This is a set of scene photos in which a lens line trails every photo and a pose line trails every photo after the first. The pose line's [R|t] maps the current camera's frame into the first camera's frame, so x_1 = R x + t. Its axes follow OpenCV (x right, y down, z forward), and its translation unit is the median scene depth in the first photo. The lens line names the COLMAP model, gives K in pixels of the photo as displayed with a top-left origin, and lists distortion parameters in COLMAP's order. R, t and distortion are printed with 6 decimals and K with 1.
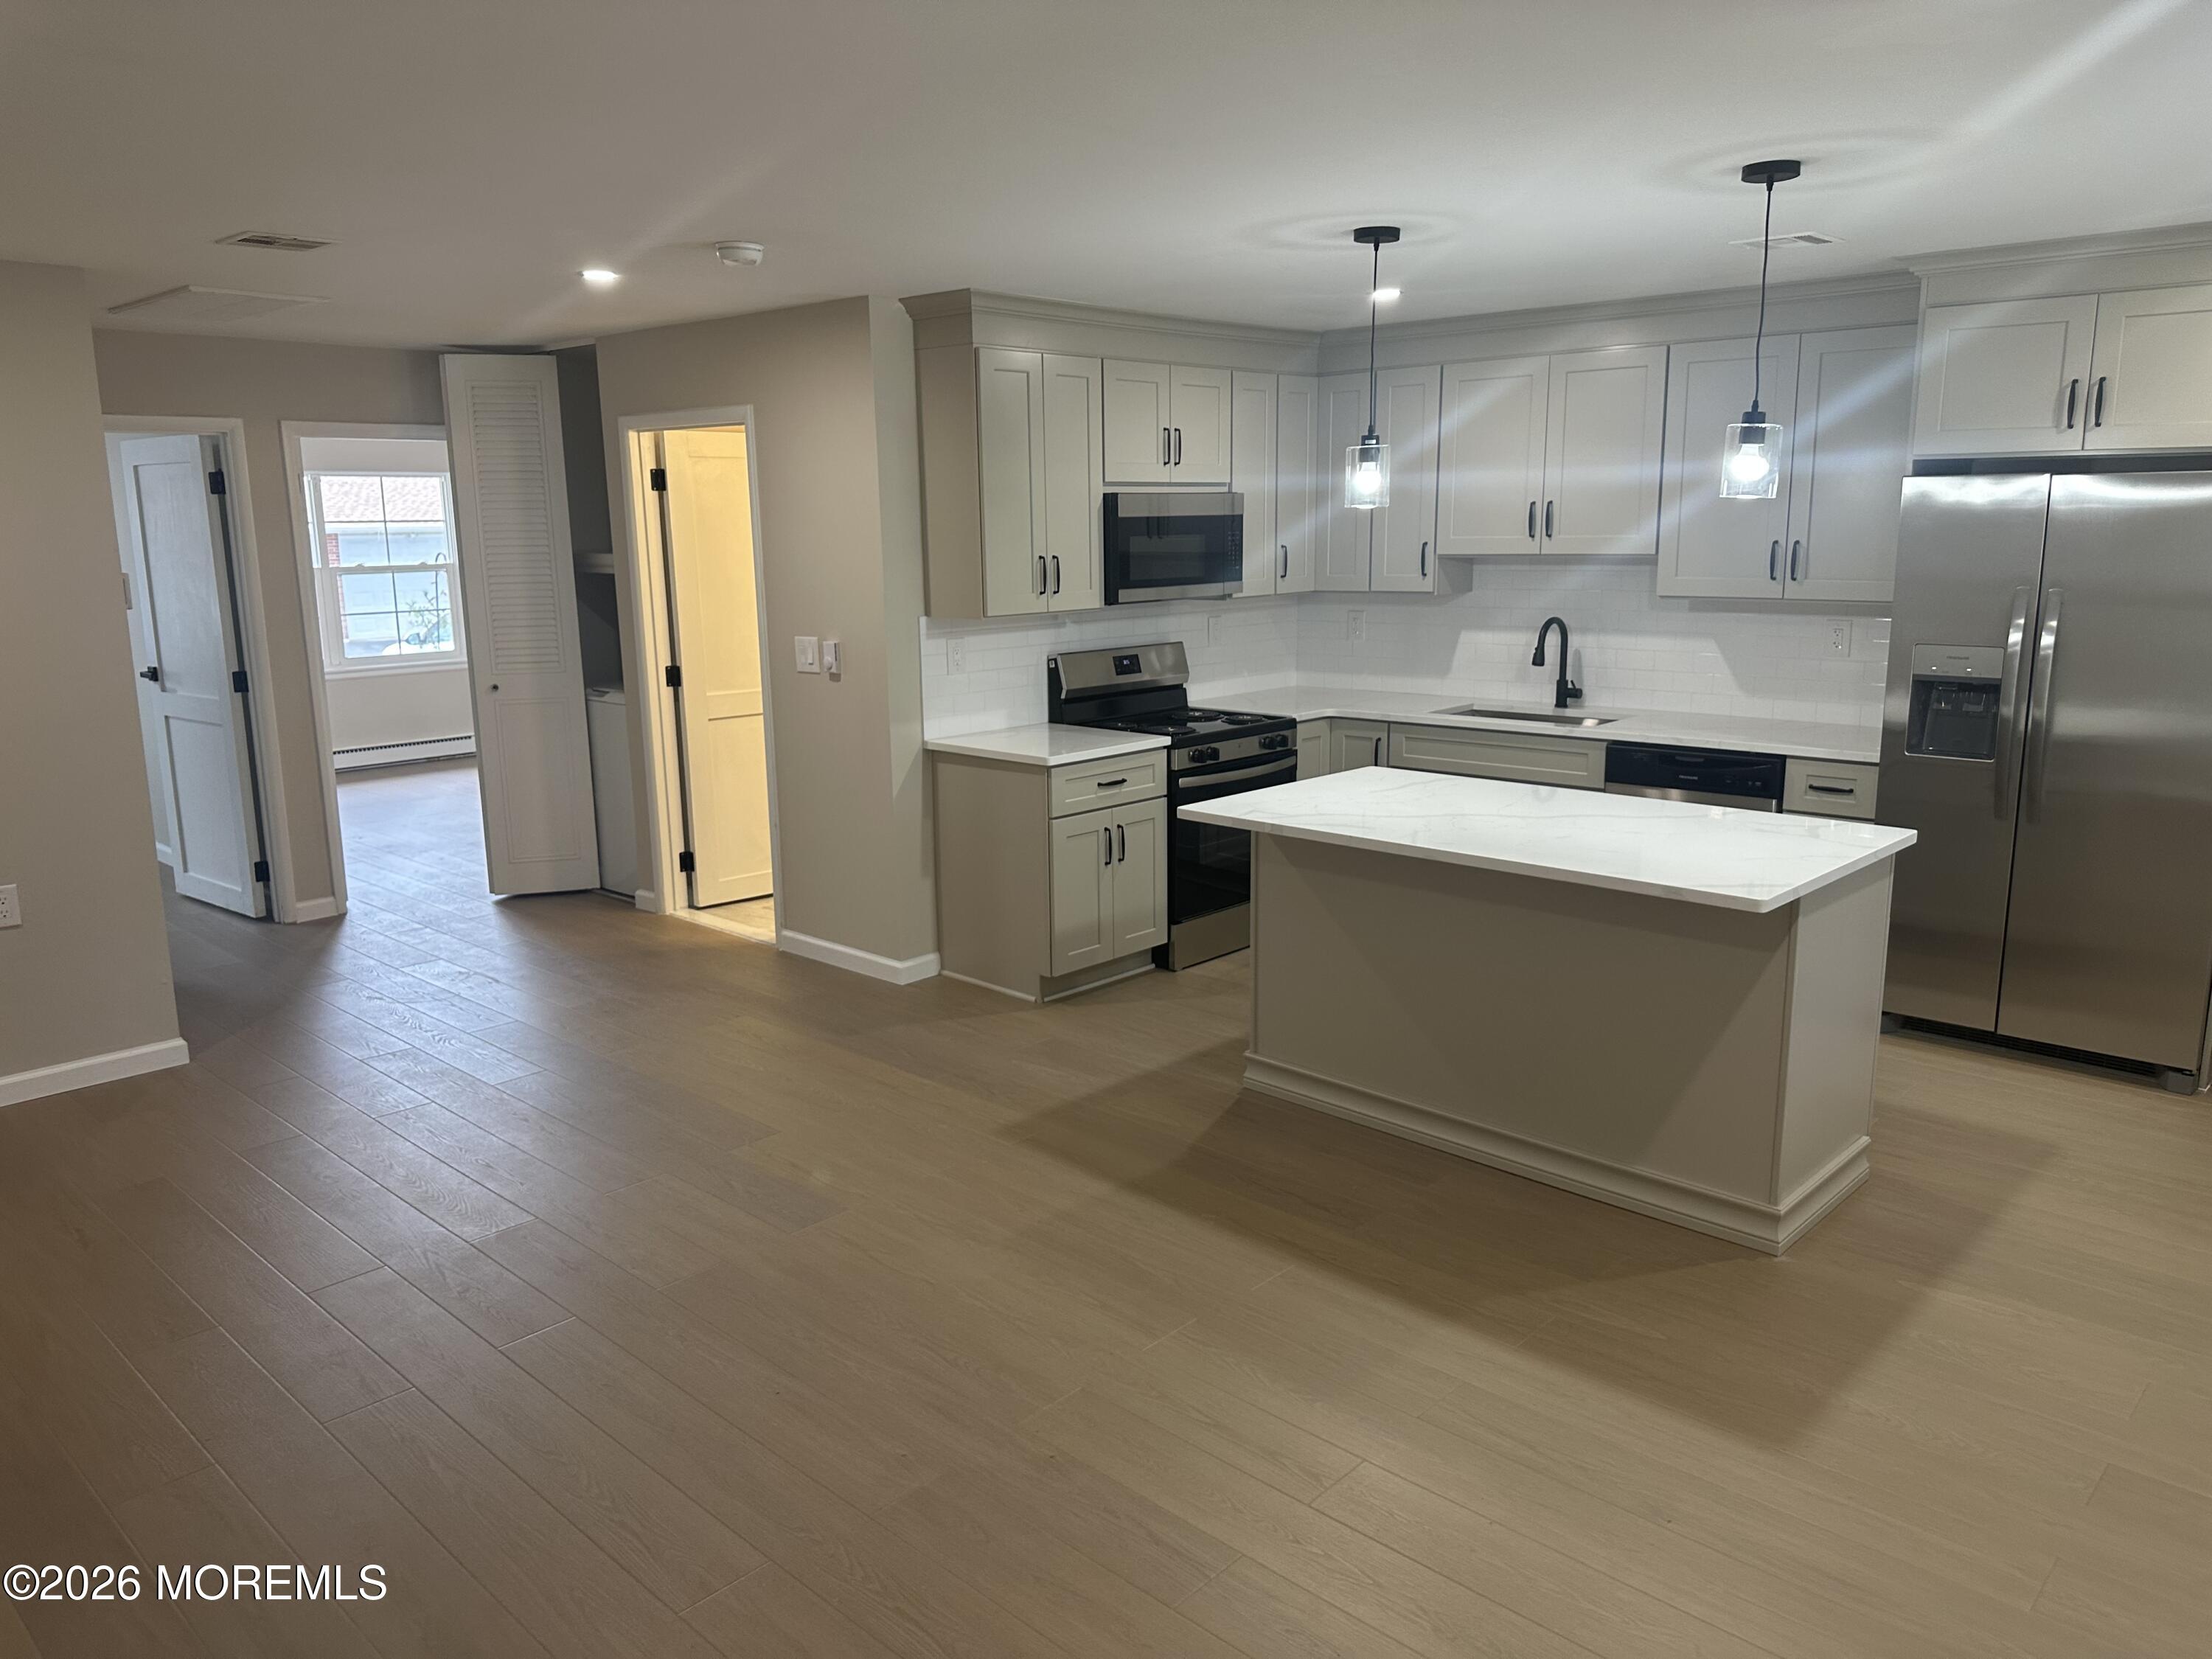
lens RADIAL K [[1561.0, 0, 1089.8], [0, 1561.0, 829.9], [0, 0, 1]] dist [0.094501, -0.121759]
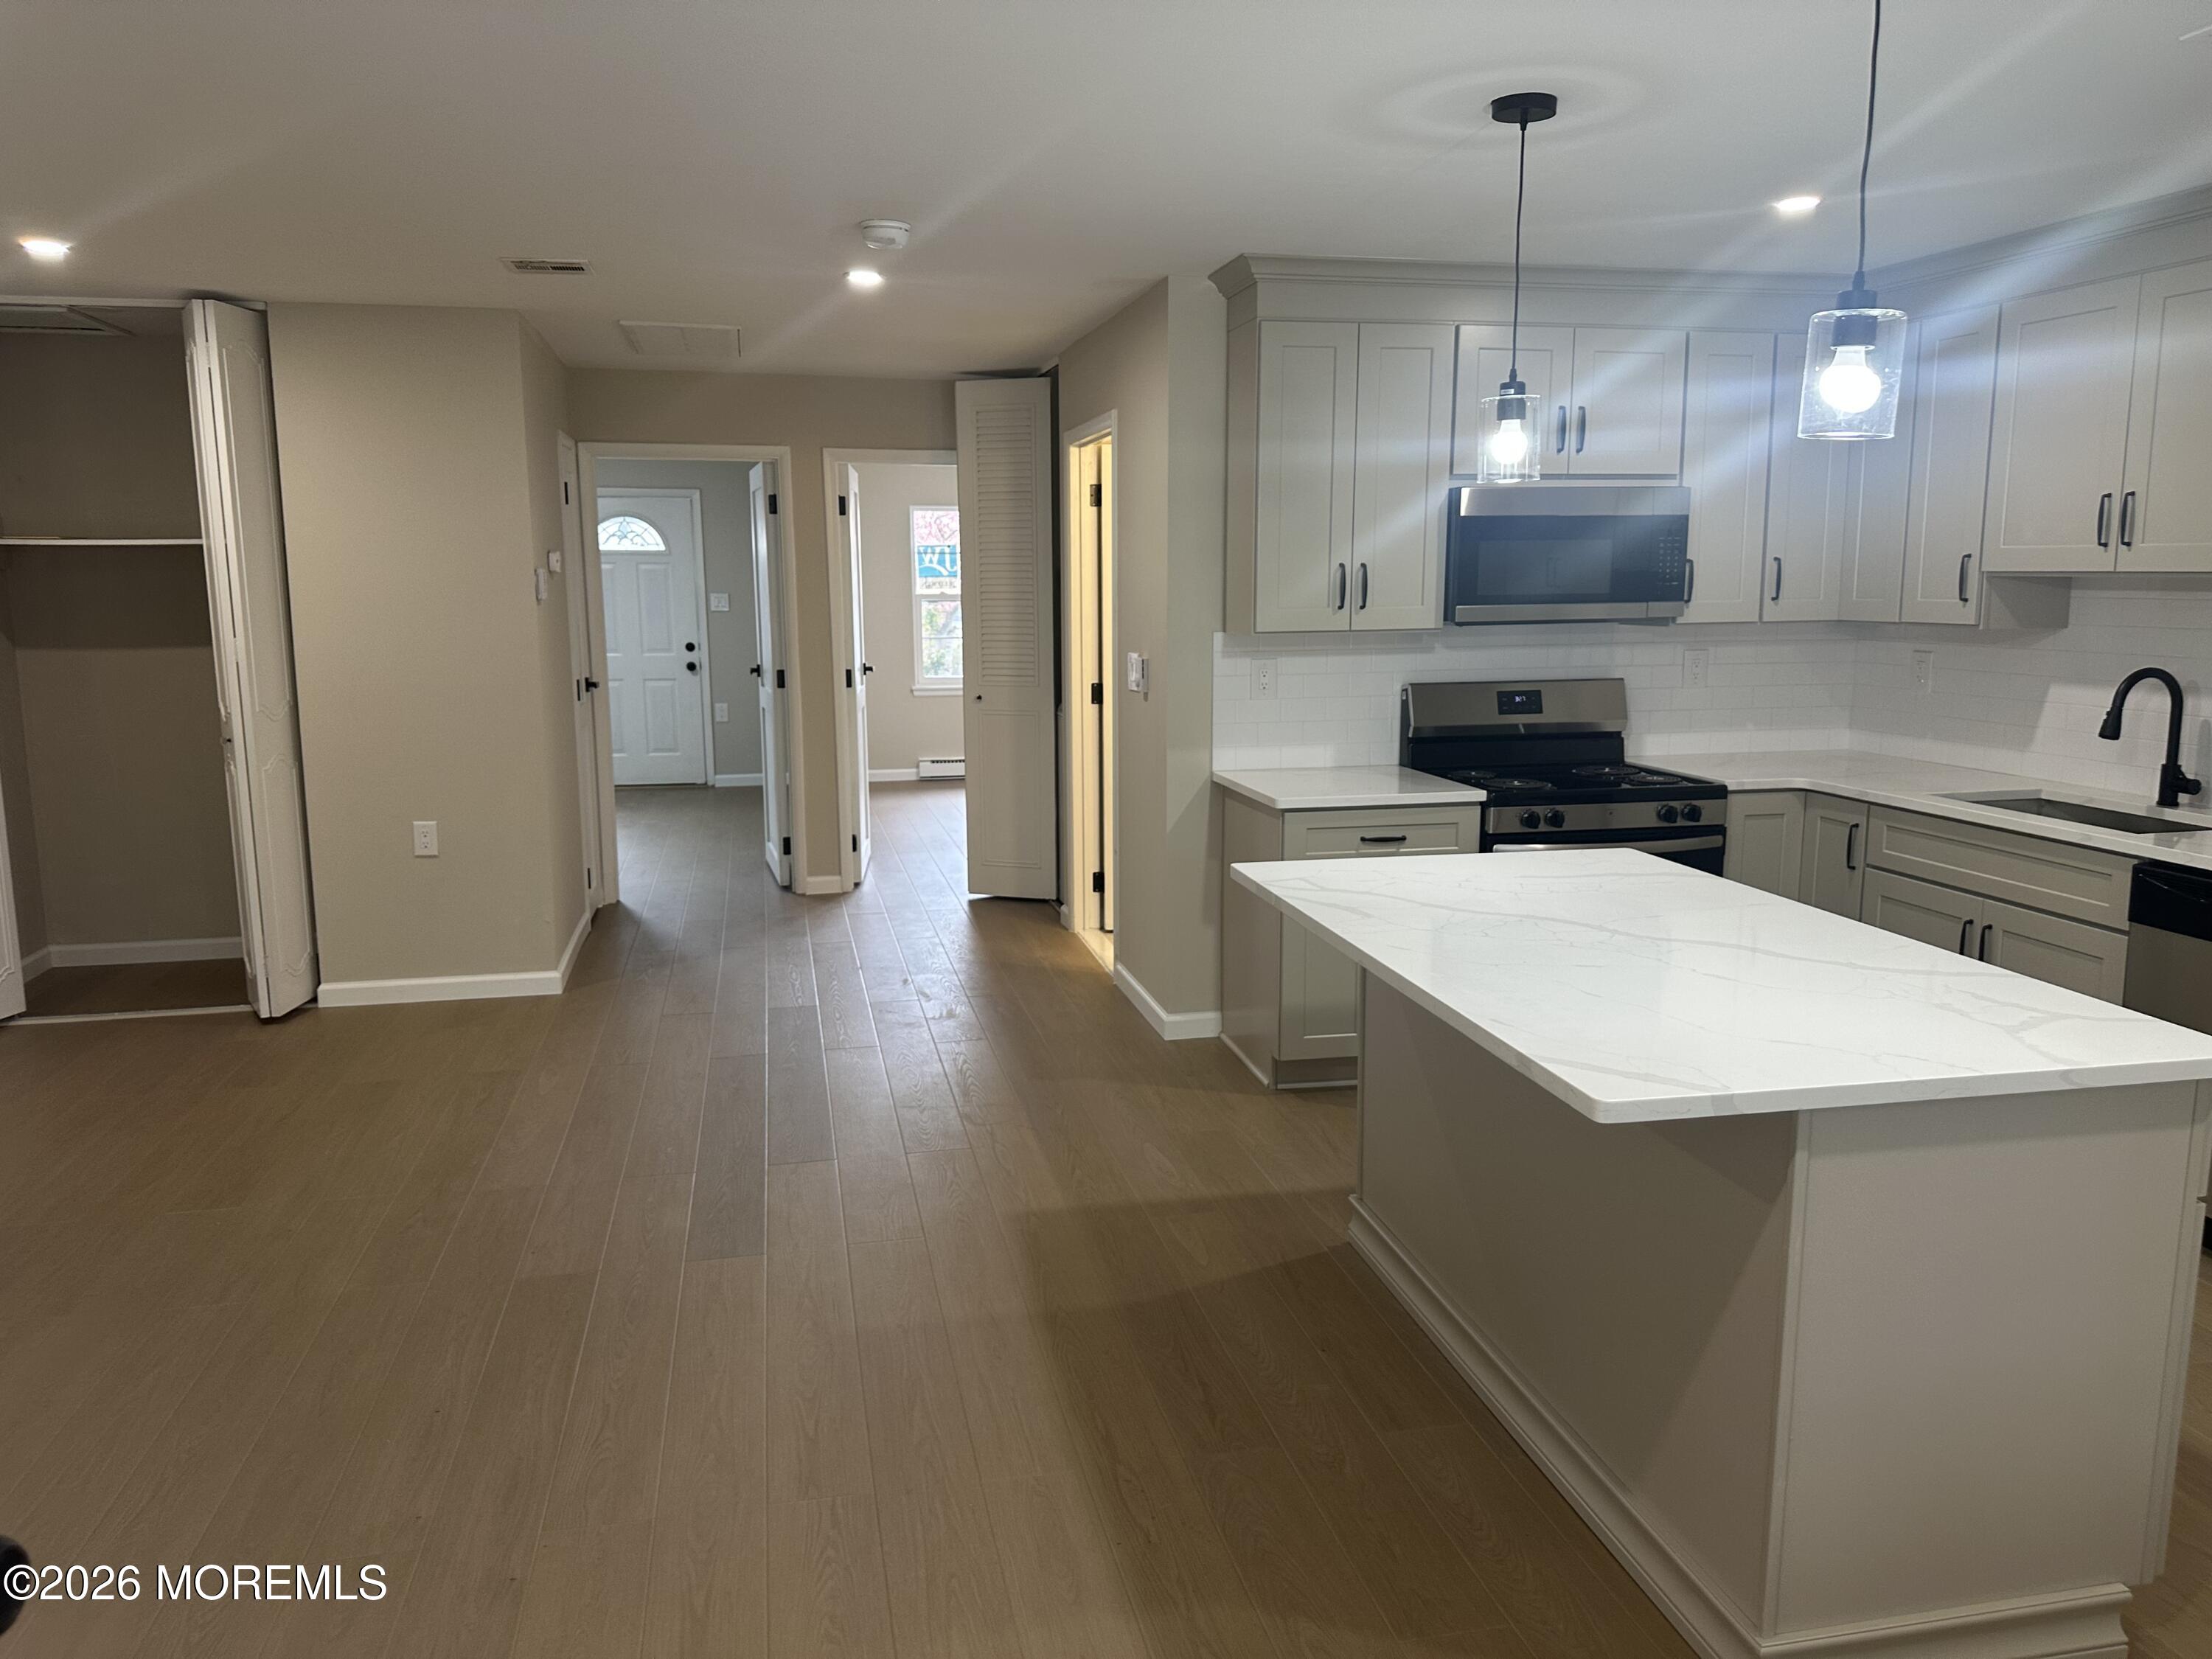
lens RADIAL K [[1561.0, 0, 1099.6], [0, 1561.0, 819.9], [0, 0, 1]] dist [0.094501, -0.121759]
pose [[0.824582, 0.097552, -0.557269, 0.370417], [-0.117696, 0.993050, -0.000316, -0.023614], [0.553365, 0.065849, 0.830332, 0.251799]]
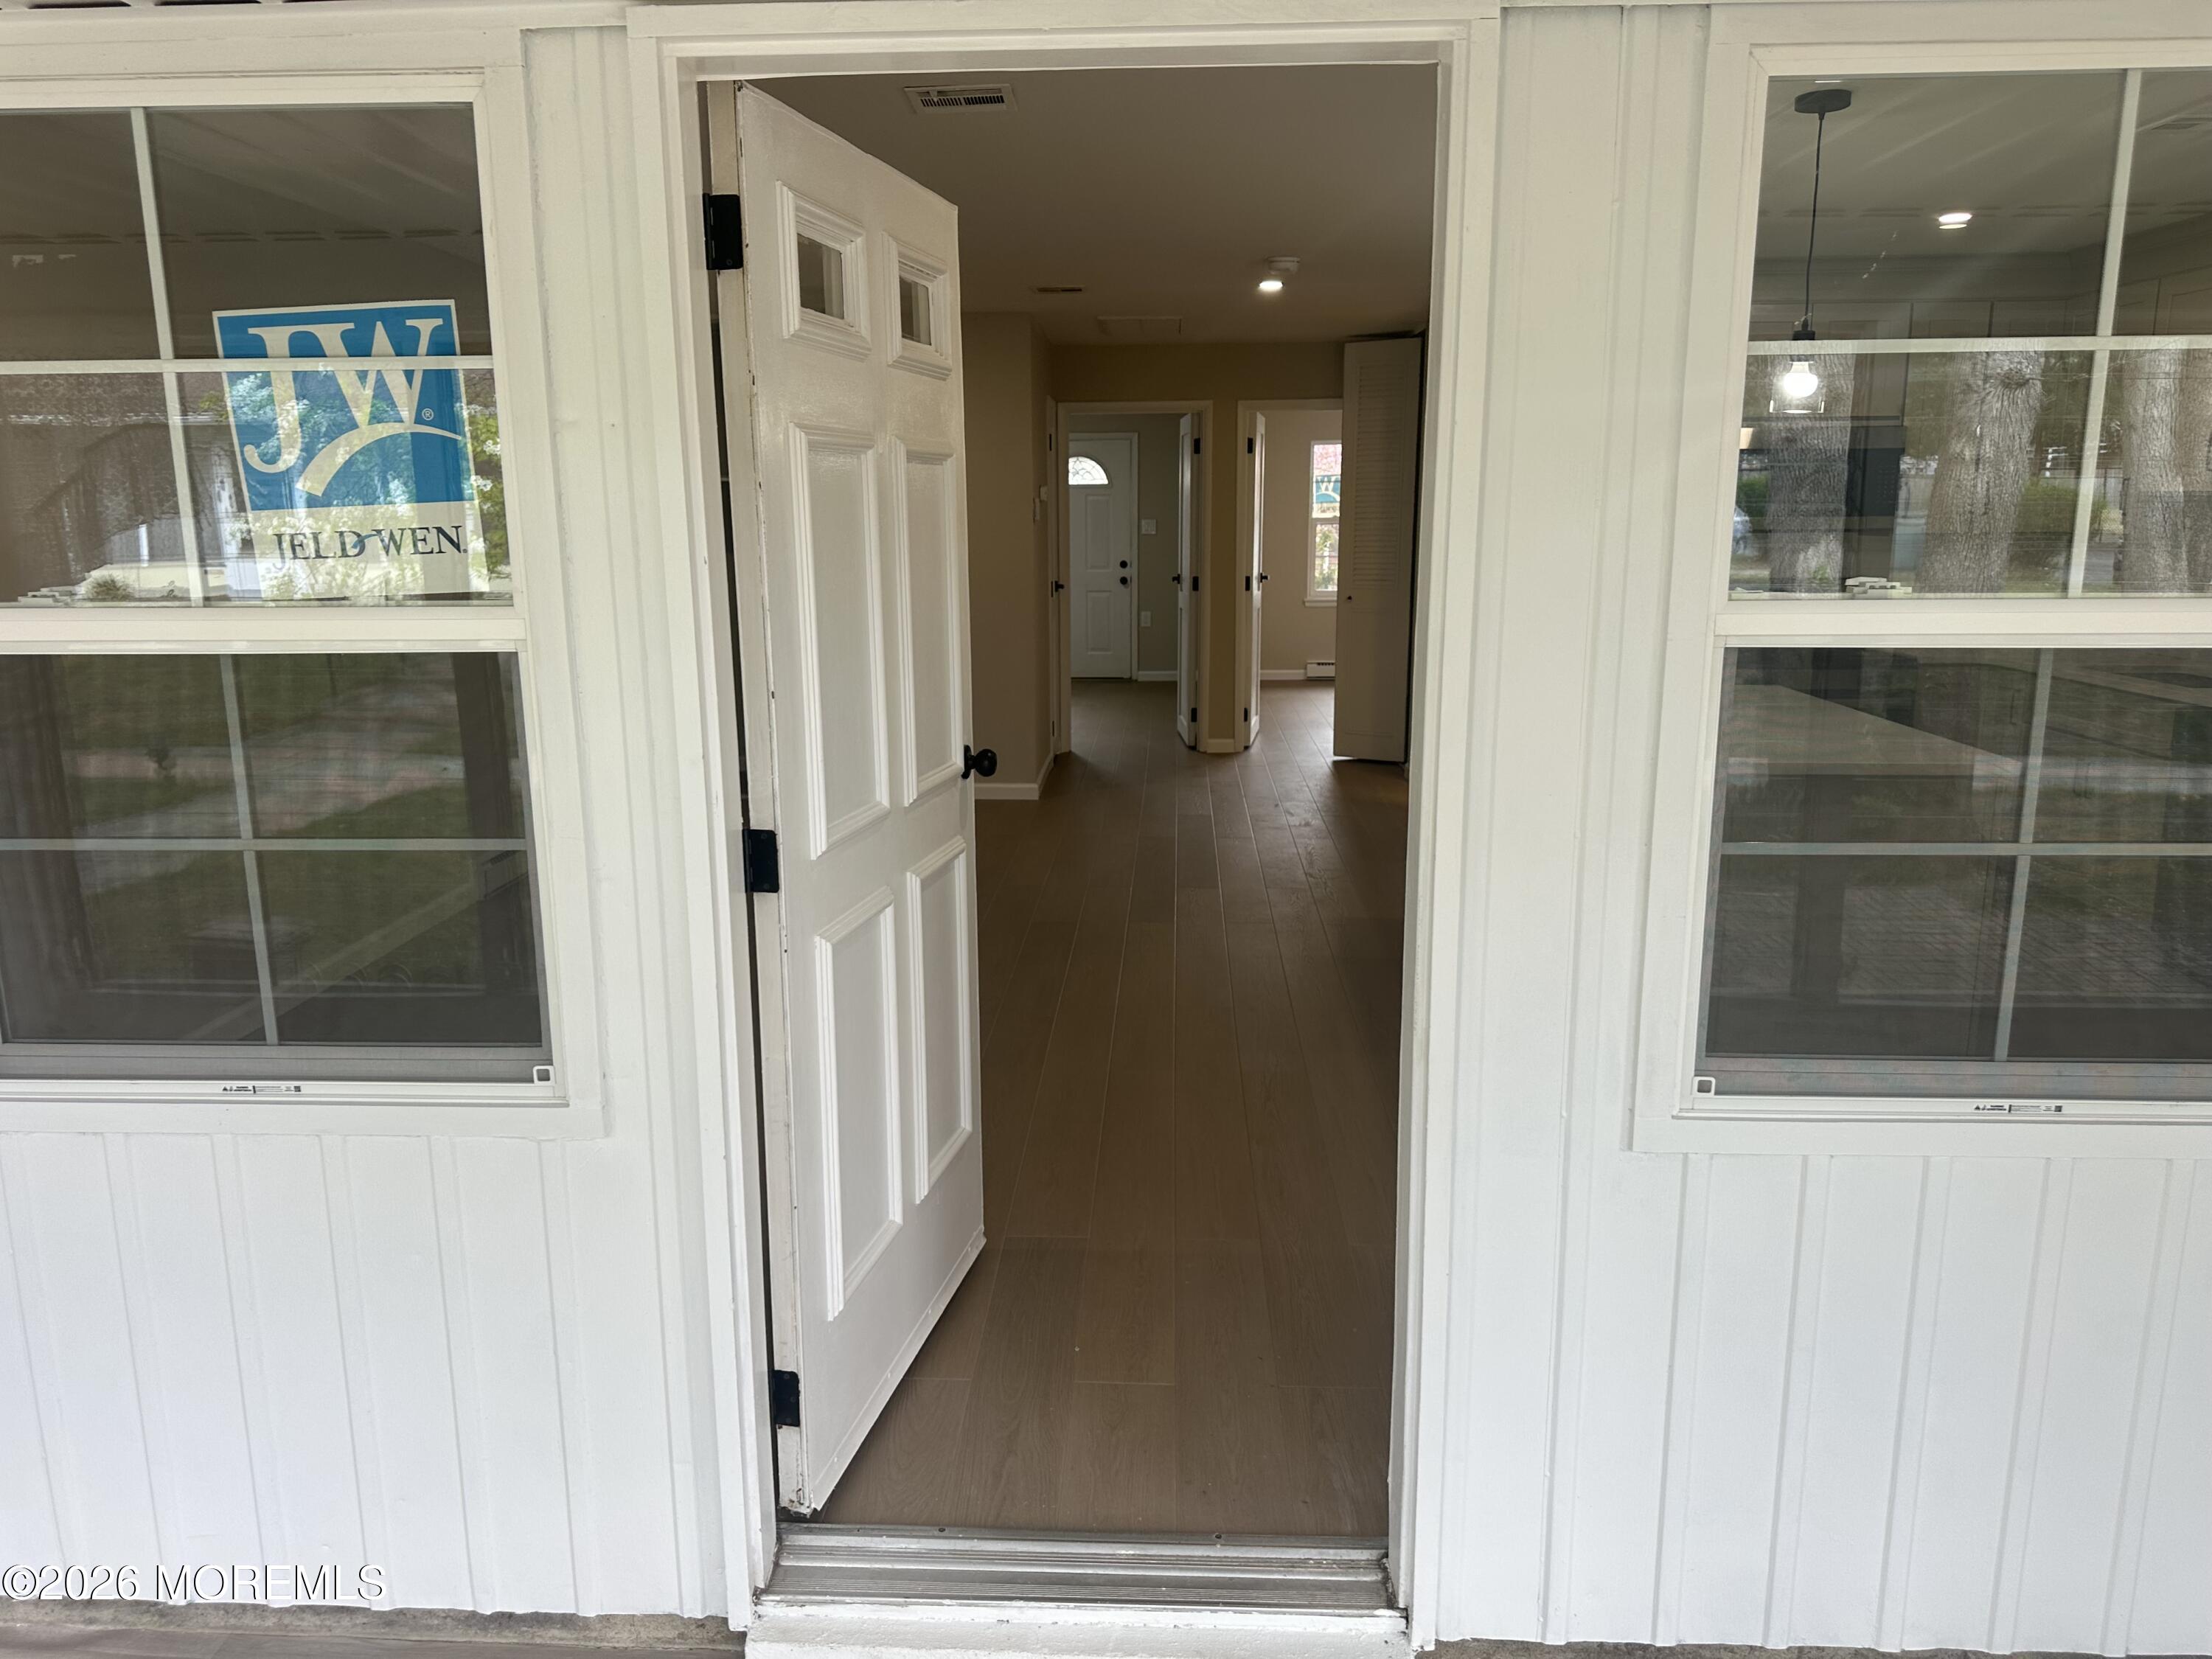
lens RADIAL K [[1561.0, 0, 1070.1], [0, 1561.0, 868.5], [0, 0, 1]] dist [0.094501, -0.121759]
pose [[0.638797, 0.180627, -0.747872, 0.668893], [-0.150963, 0.982581, 0.108369, 0.034501], [0.754419, 0.043675, 0.654938, -0.037485]]
